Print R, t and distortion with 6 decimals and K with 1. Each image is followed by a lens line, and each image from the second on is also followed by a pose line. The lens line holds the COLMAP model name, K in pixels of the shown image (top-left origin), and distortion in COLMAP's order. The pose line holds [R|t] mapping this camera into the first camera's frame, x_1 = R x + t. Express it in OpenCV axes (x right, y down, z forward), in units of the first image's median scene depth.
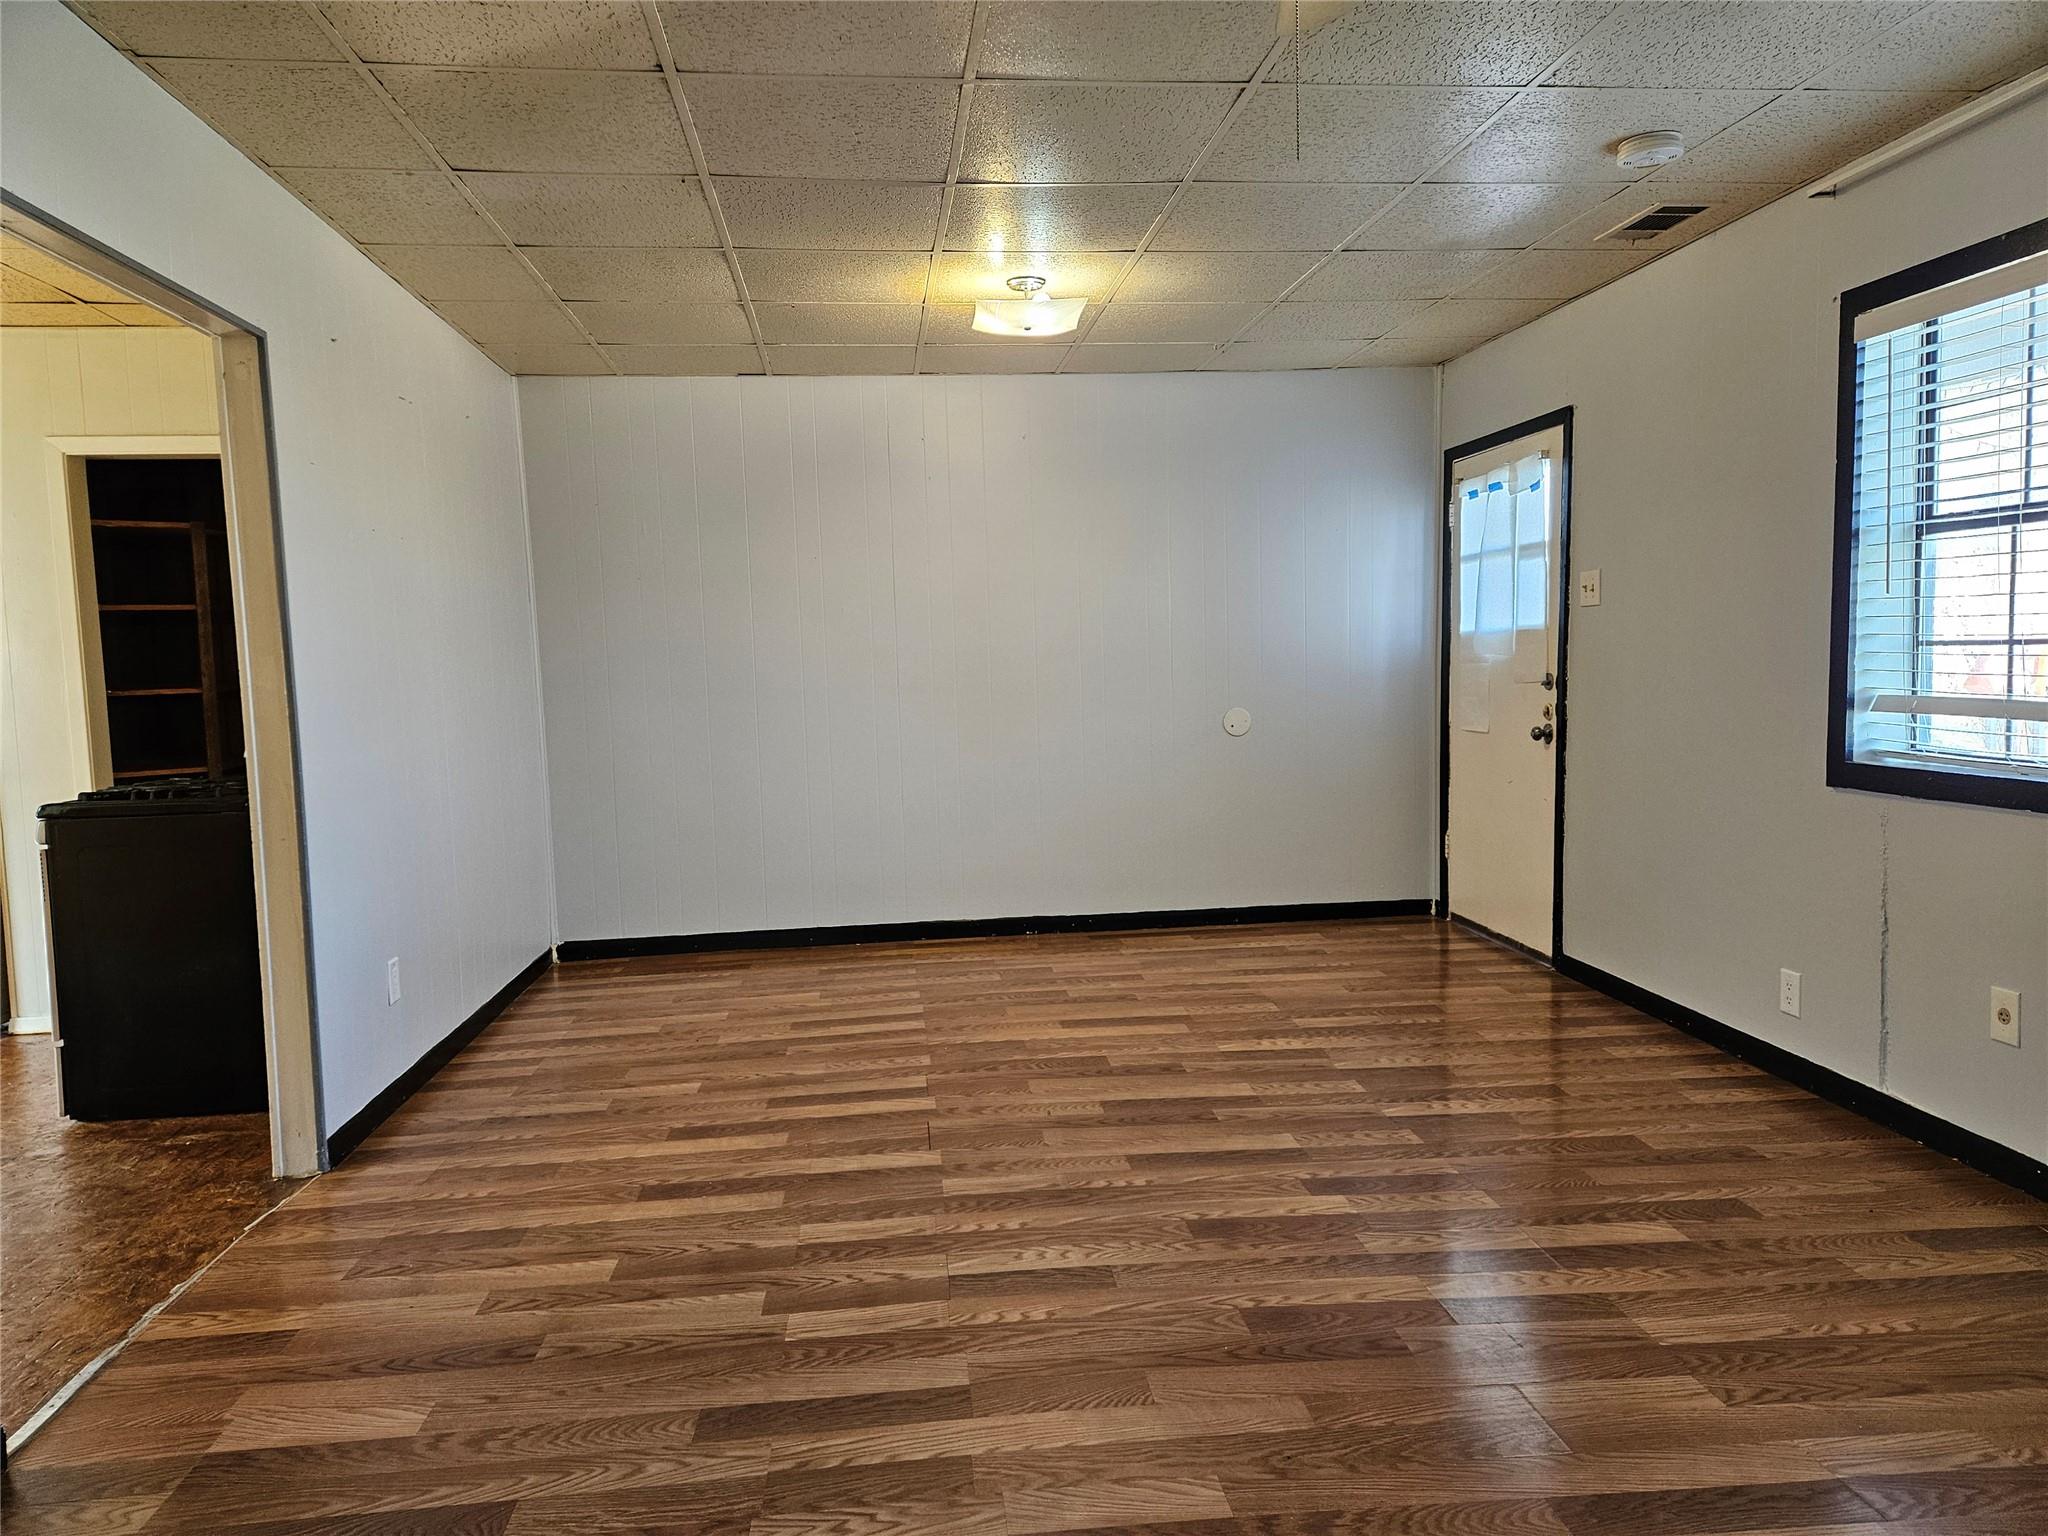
lens RADIAL K [[1363.5, 0, 1016.4], [0, 1363.5, 770.2], [0, 0, 1]] dist [0.080066, -0.065930]
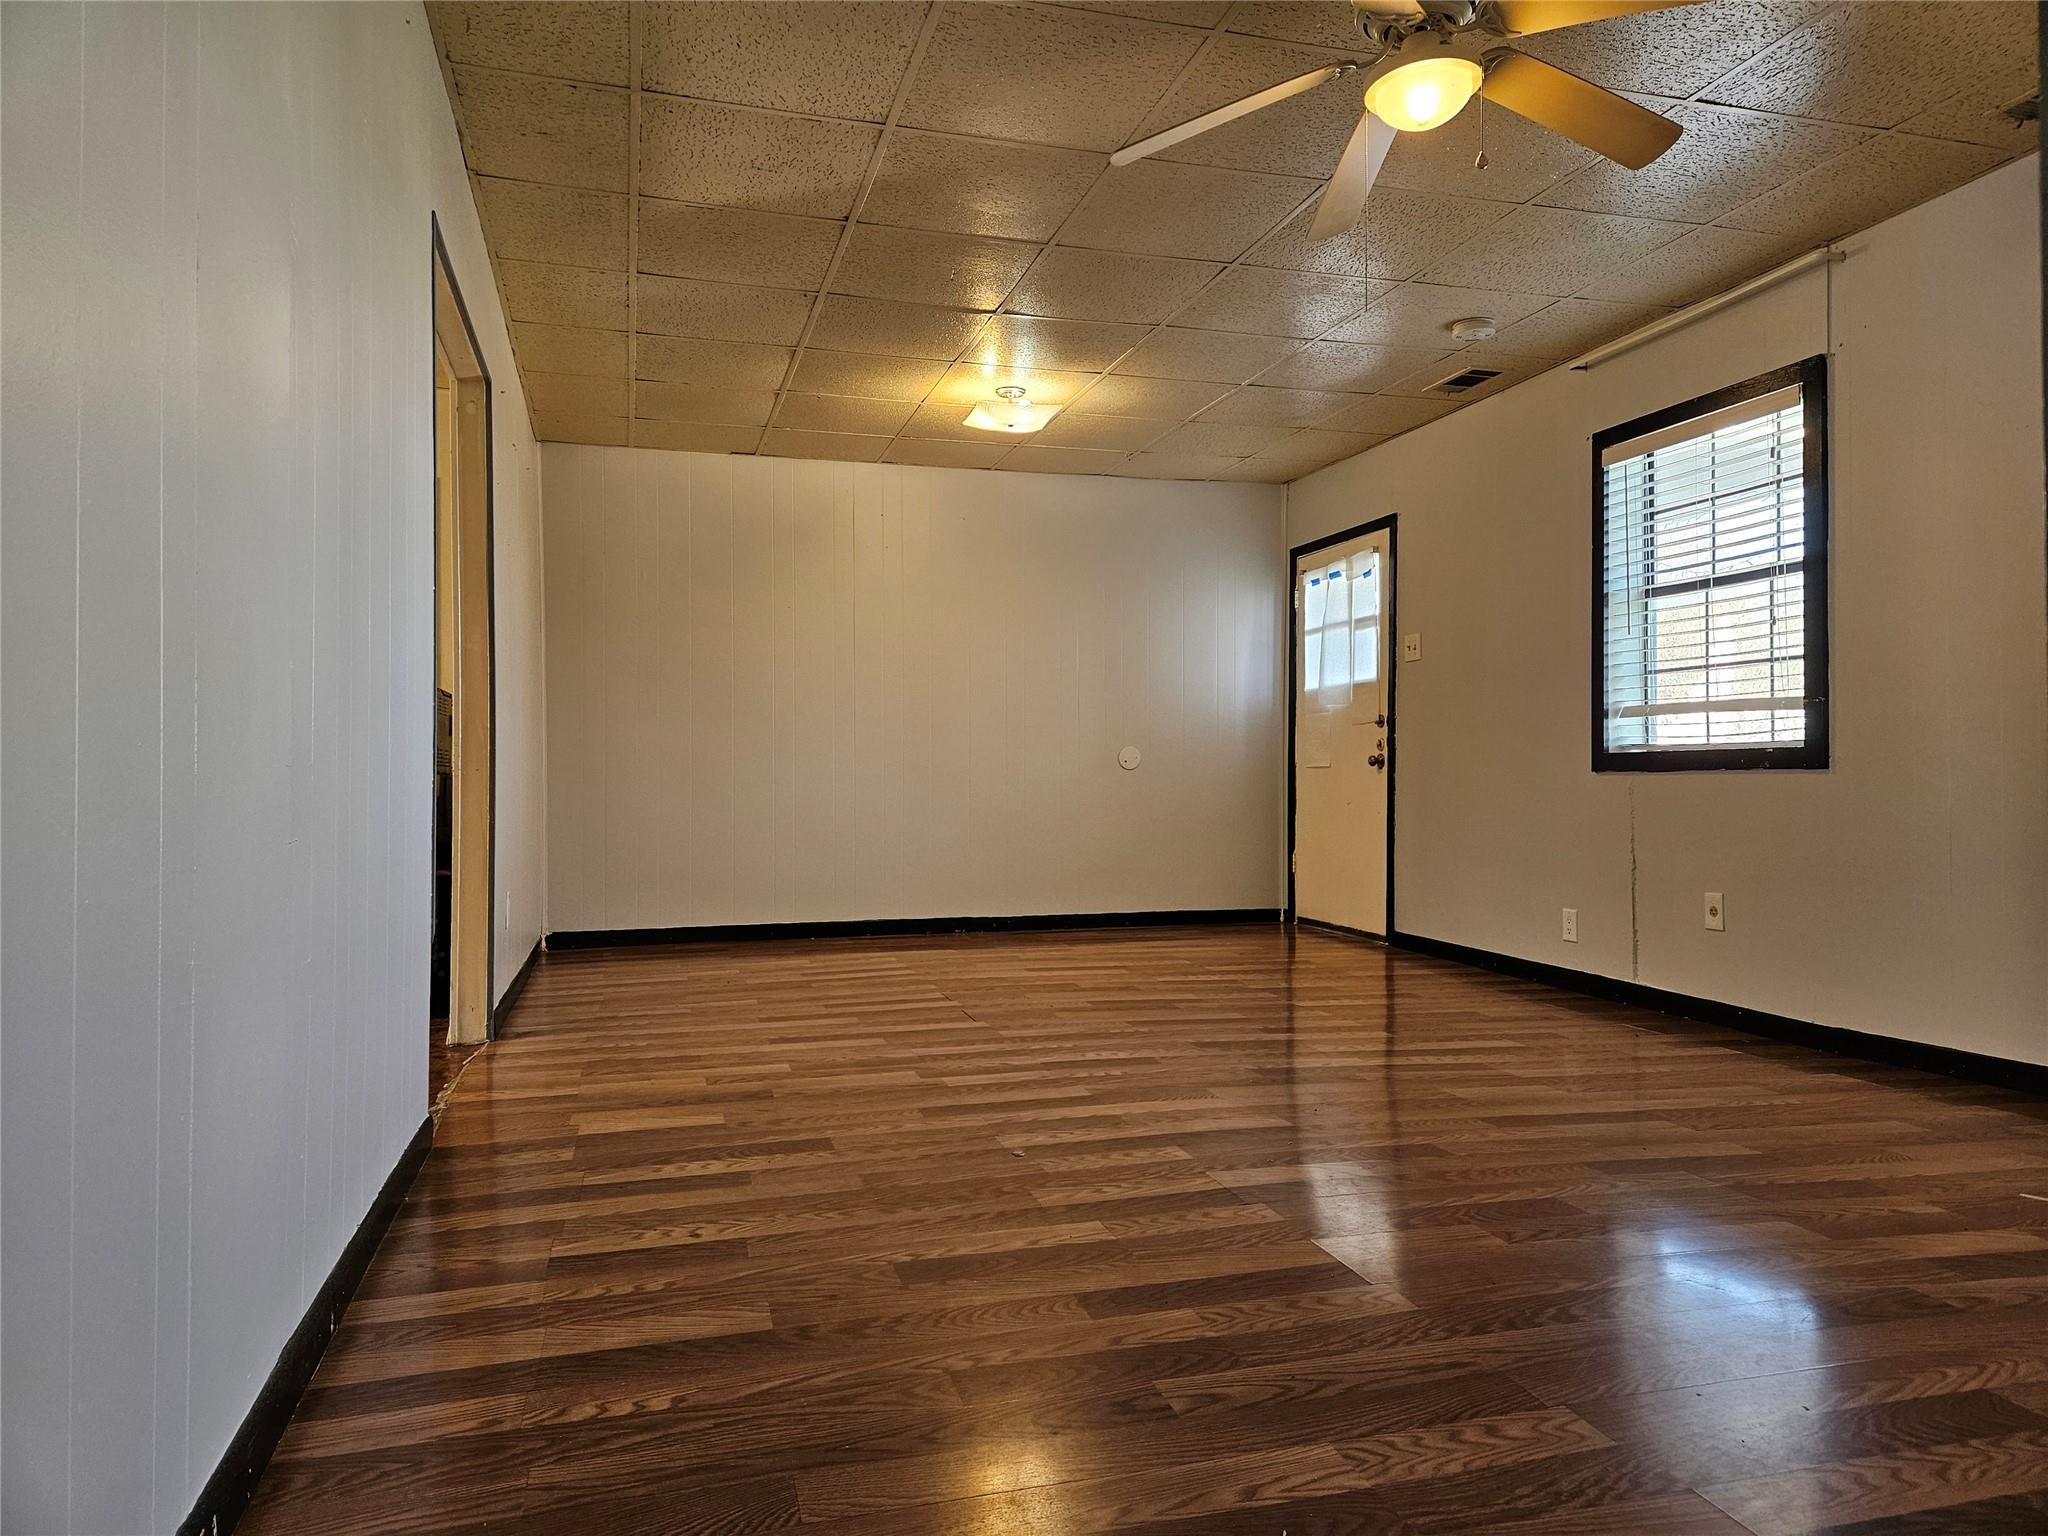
lens RADIAL K [[1363.5, 0, 1006.7], [0, 1363.5, 763.5], [0, 0, 1]] dist [0.080066, -0.065930]
pose [[0.986604, 0.028185, 0.160677, -0.212089], [-0.012396, 0.995067, -0.098431, 0.135303], [-0.162659, 0.095120, 0.982087, -0.262232]]
